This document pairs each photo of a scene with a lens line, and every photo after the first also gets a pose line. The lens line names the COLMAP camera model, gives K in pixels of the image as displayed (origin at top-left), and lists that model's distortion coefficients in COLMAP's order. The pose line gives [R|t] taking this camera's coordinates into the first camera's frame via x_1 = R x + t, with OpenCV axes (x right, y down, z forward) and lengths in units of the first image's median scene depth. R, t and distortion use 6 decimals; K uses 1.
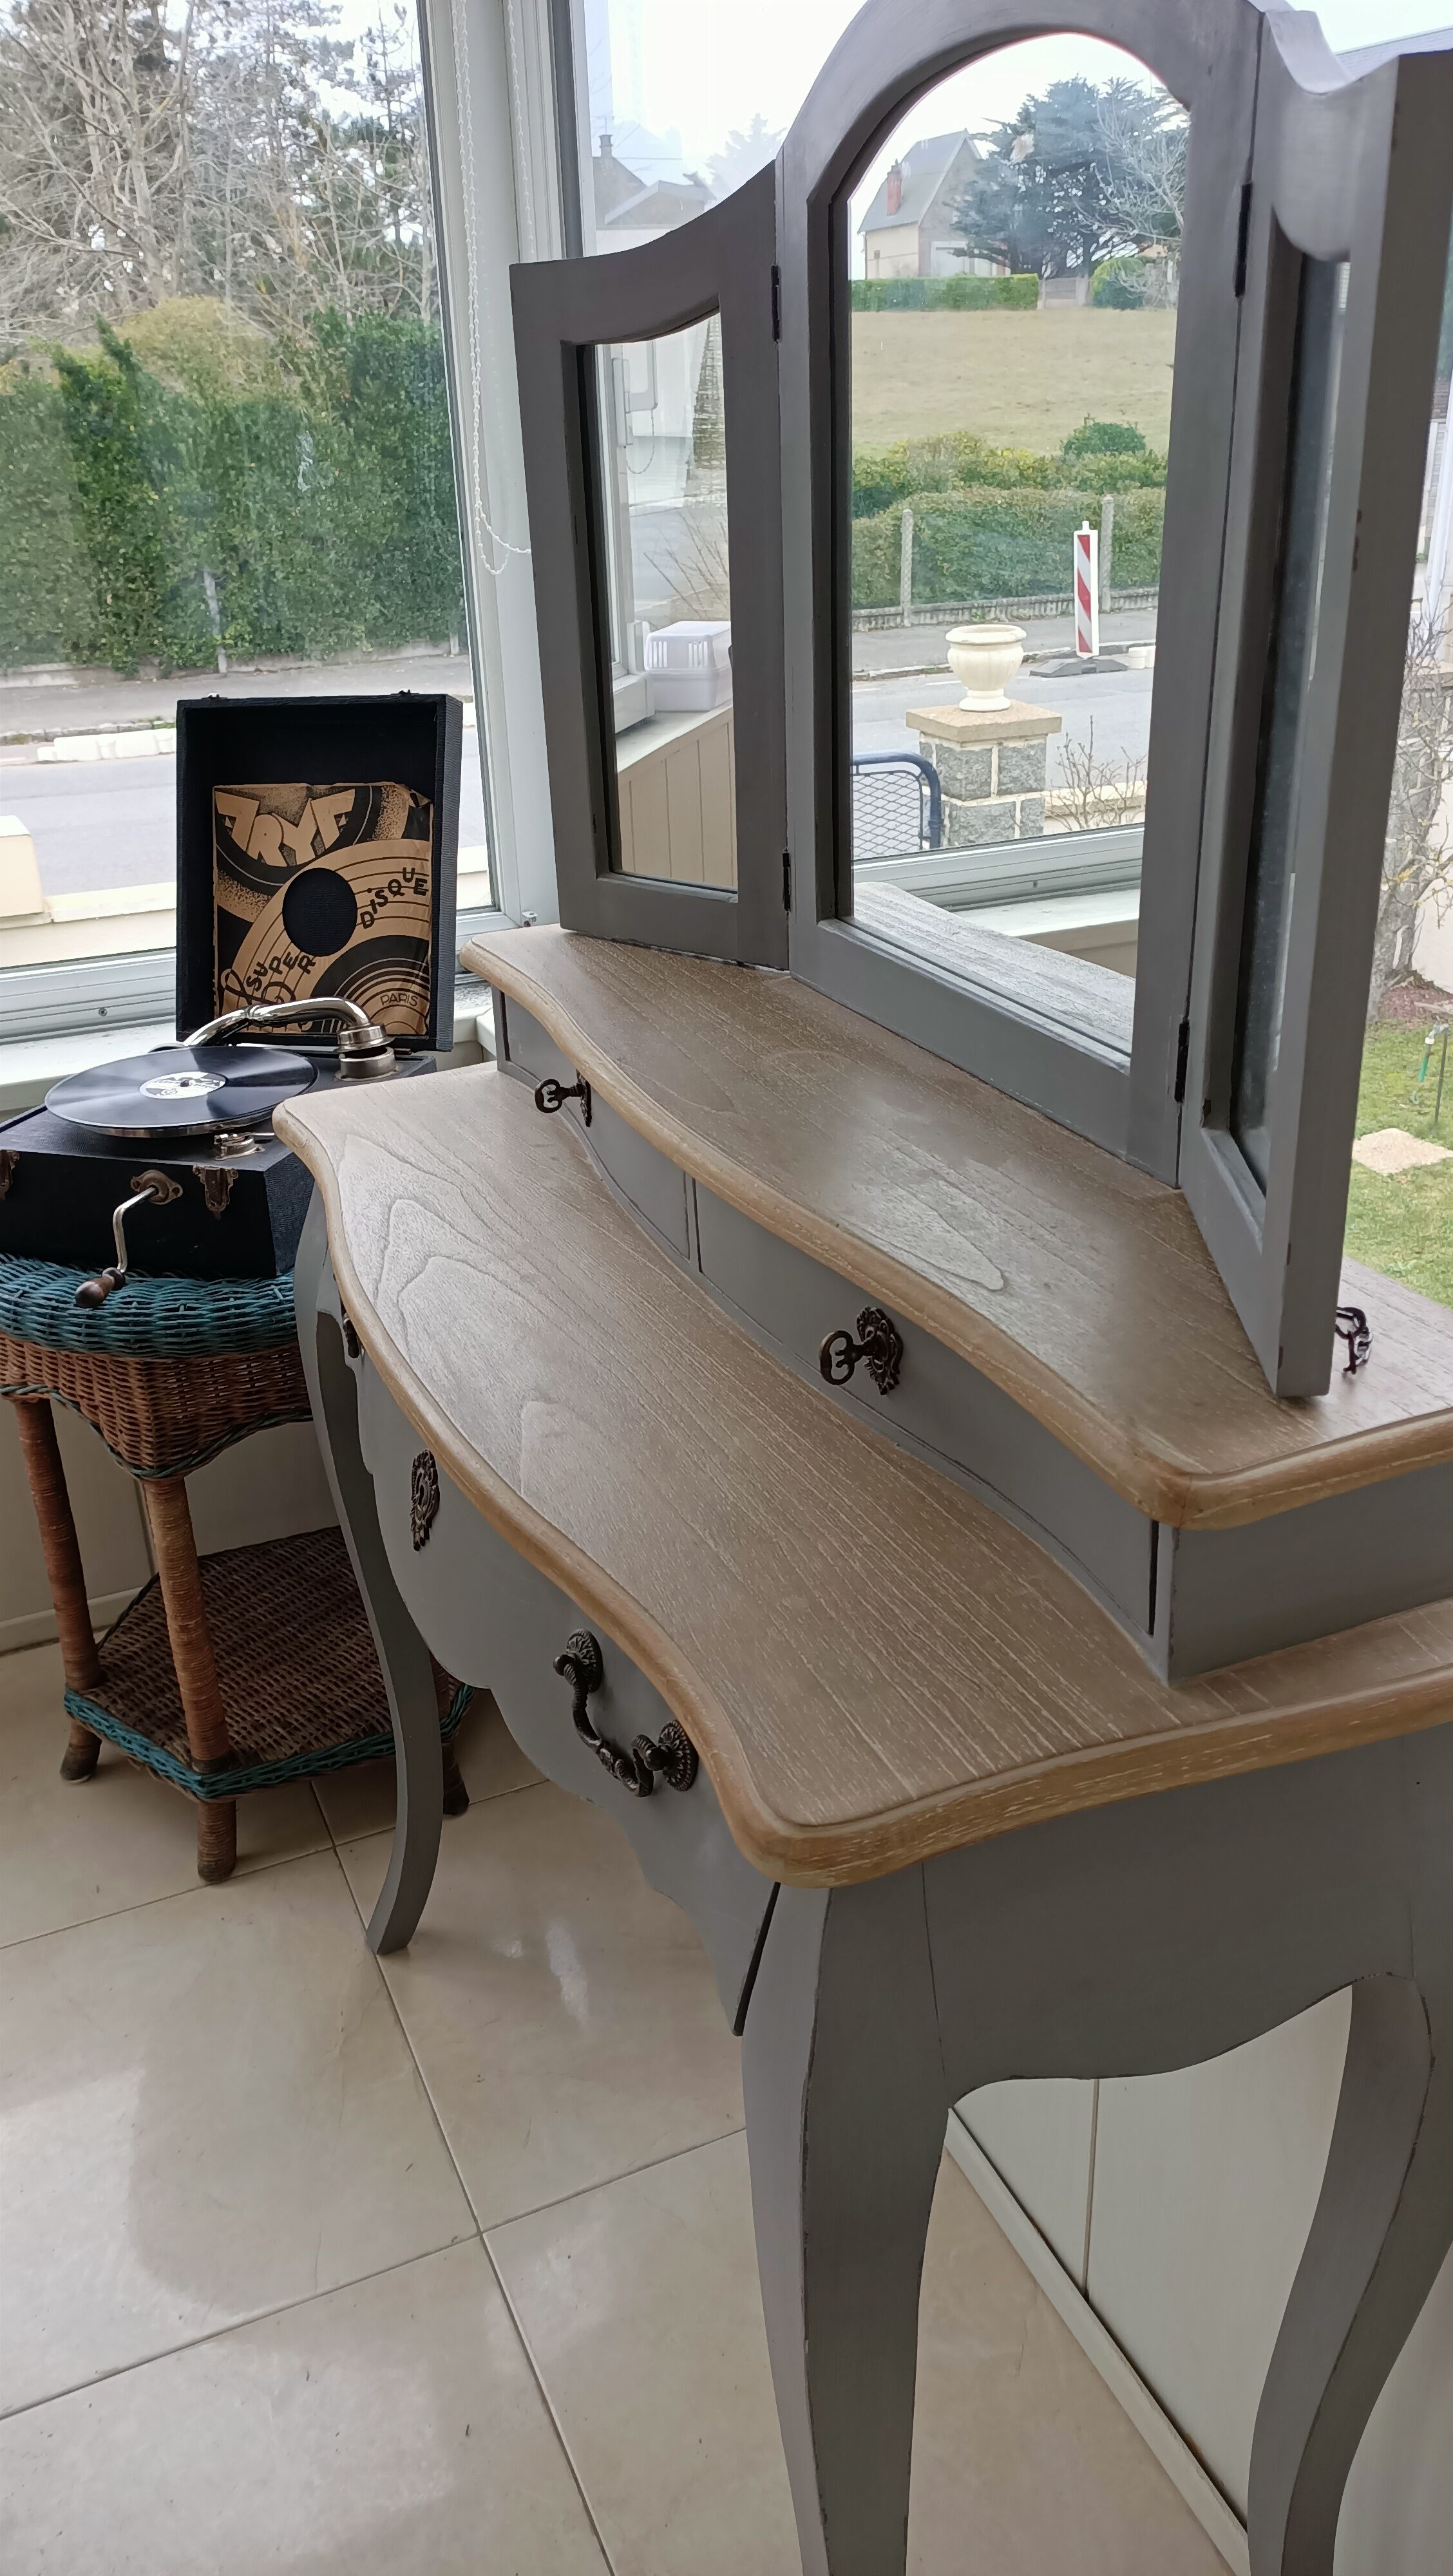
lens RADIAL K [[1944.8, 0, 726.5], [0, 1944.8, 1288.0], [0, 0, 1]] dist [0.054915, -0.092810]
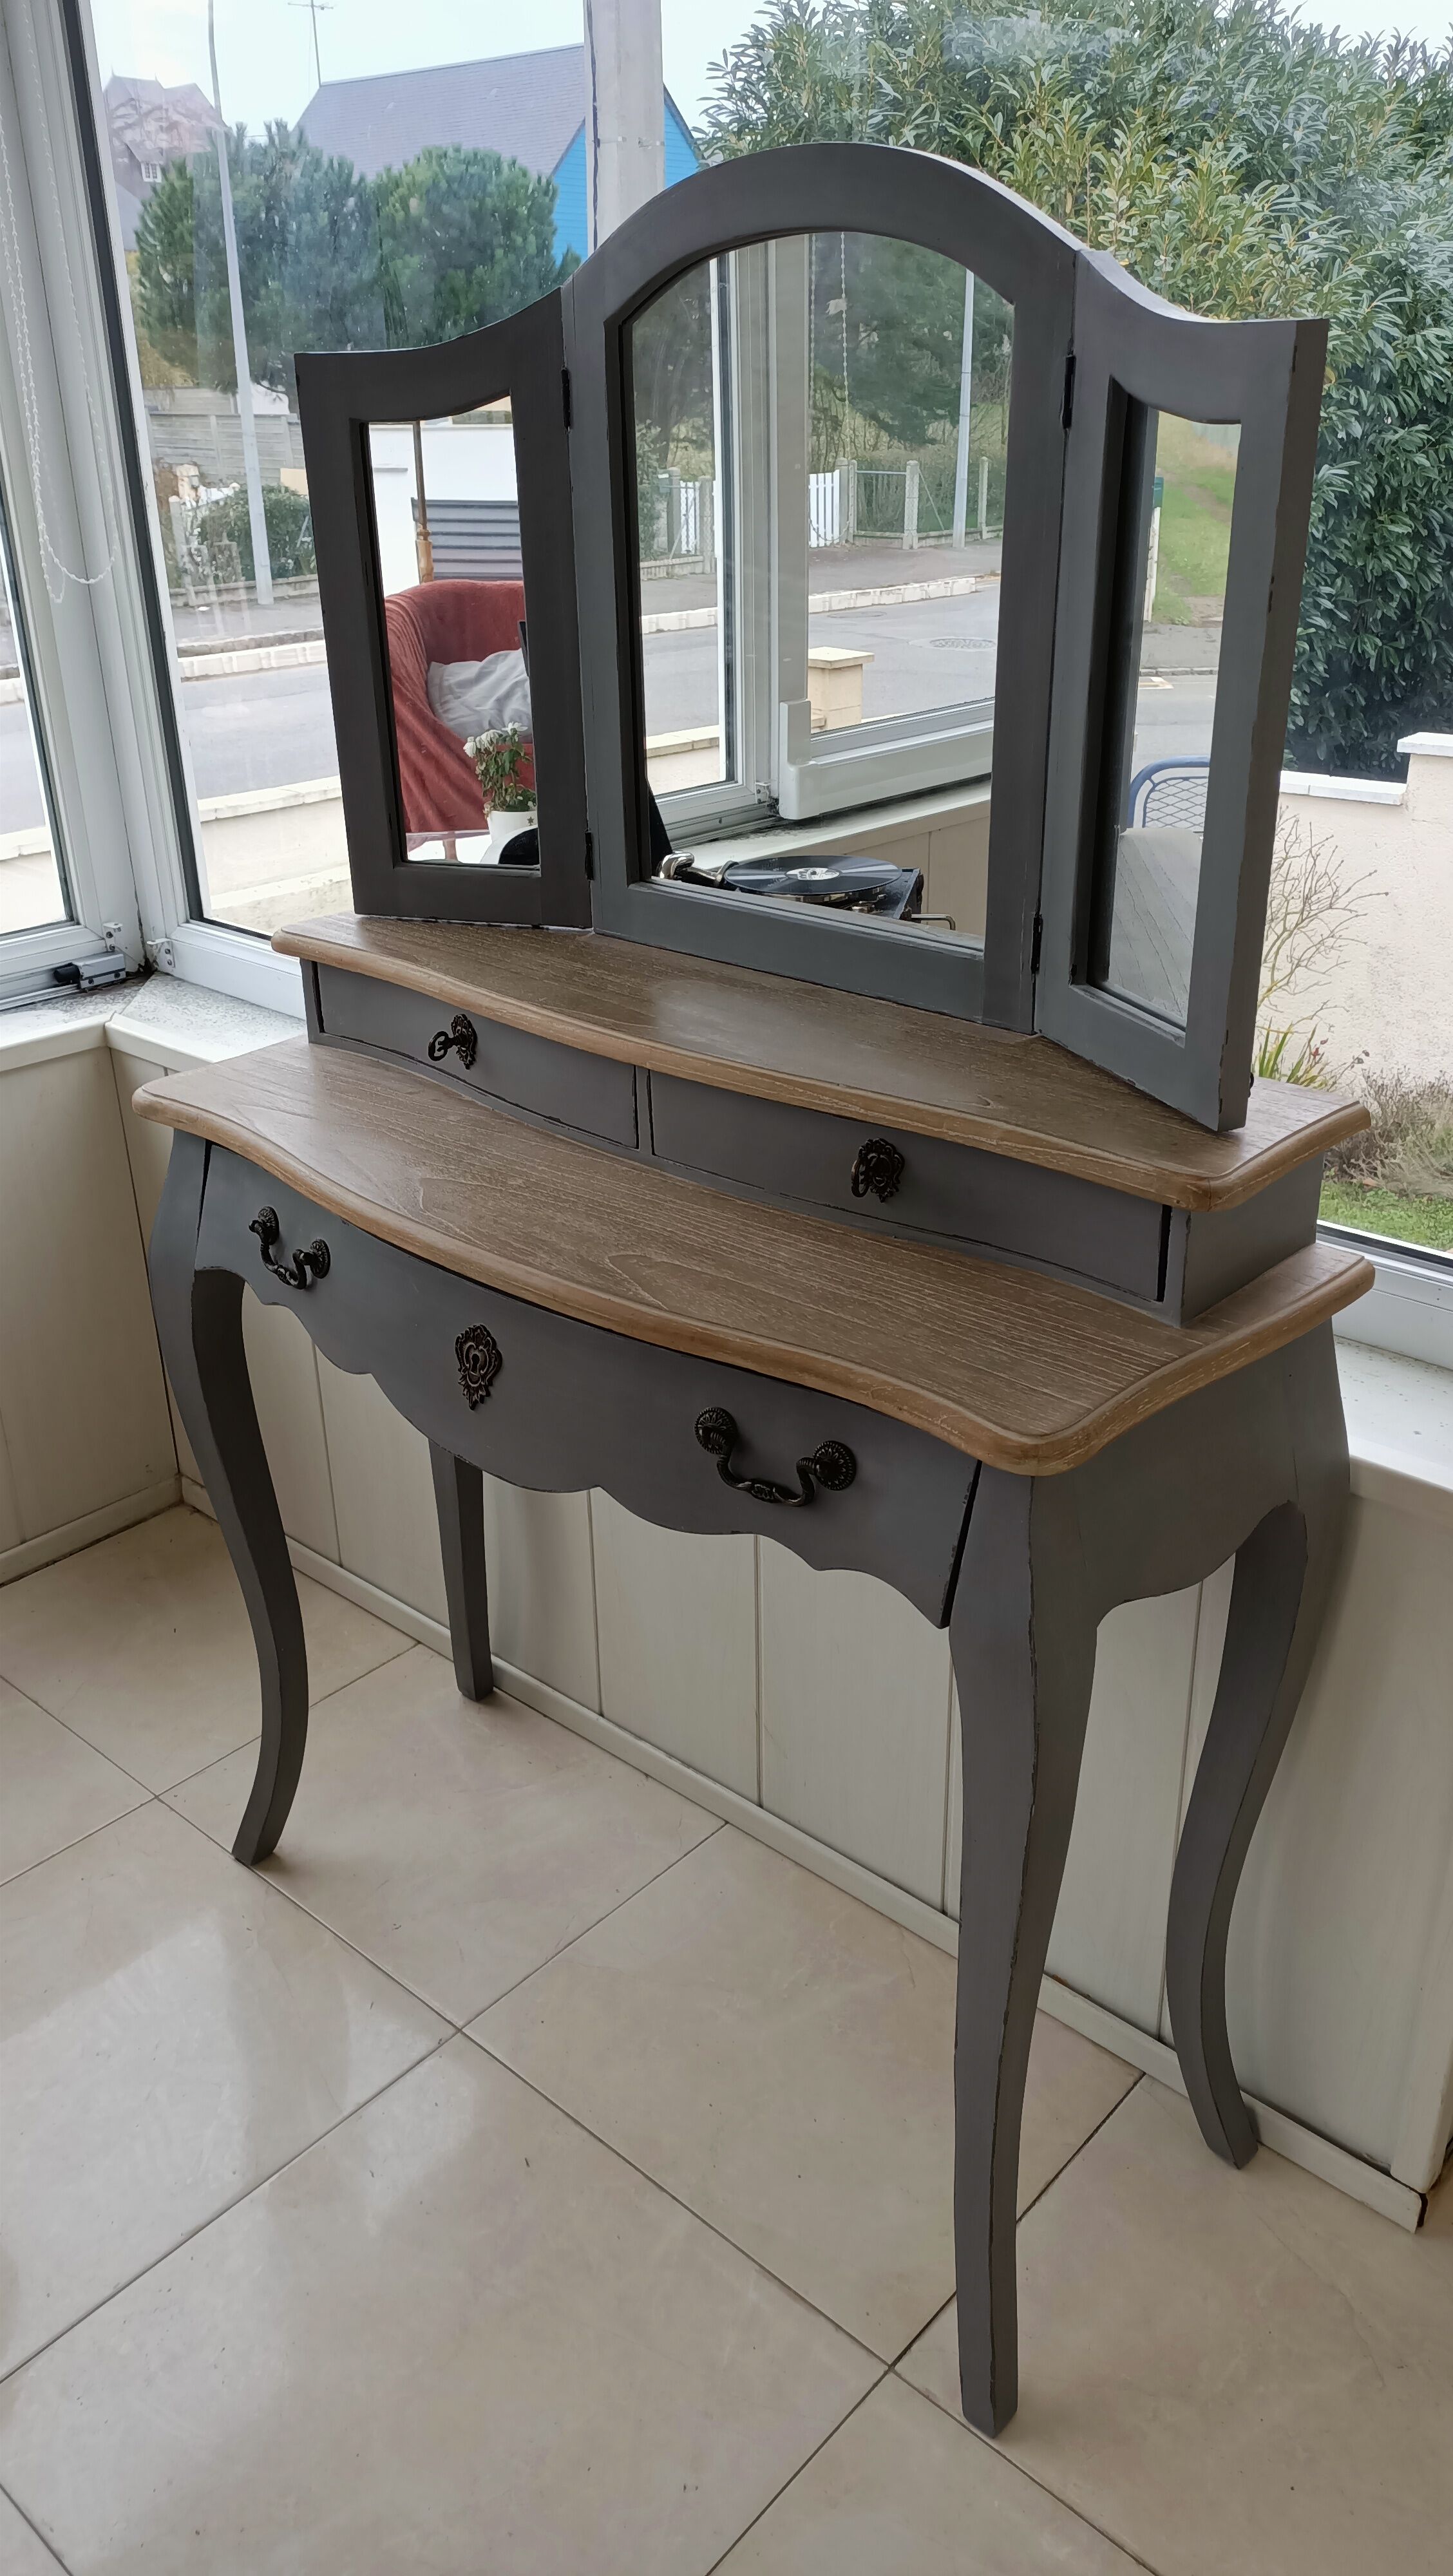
lens RADIAL K [[1944.8, 0, 726.5], [0, 1944.8, 1288.0], [0, 0, 1]] dist [0.054915, -0.092810]
pose [[0.910249, -0.155104, 0.383914, -0.573486], [0.156316, 0.987303, 0.028255, 0.059413], [-0.383422, 0.034293, 0.922936, -0.244017]]
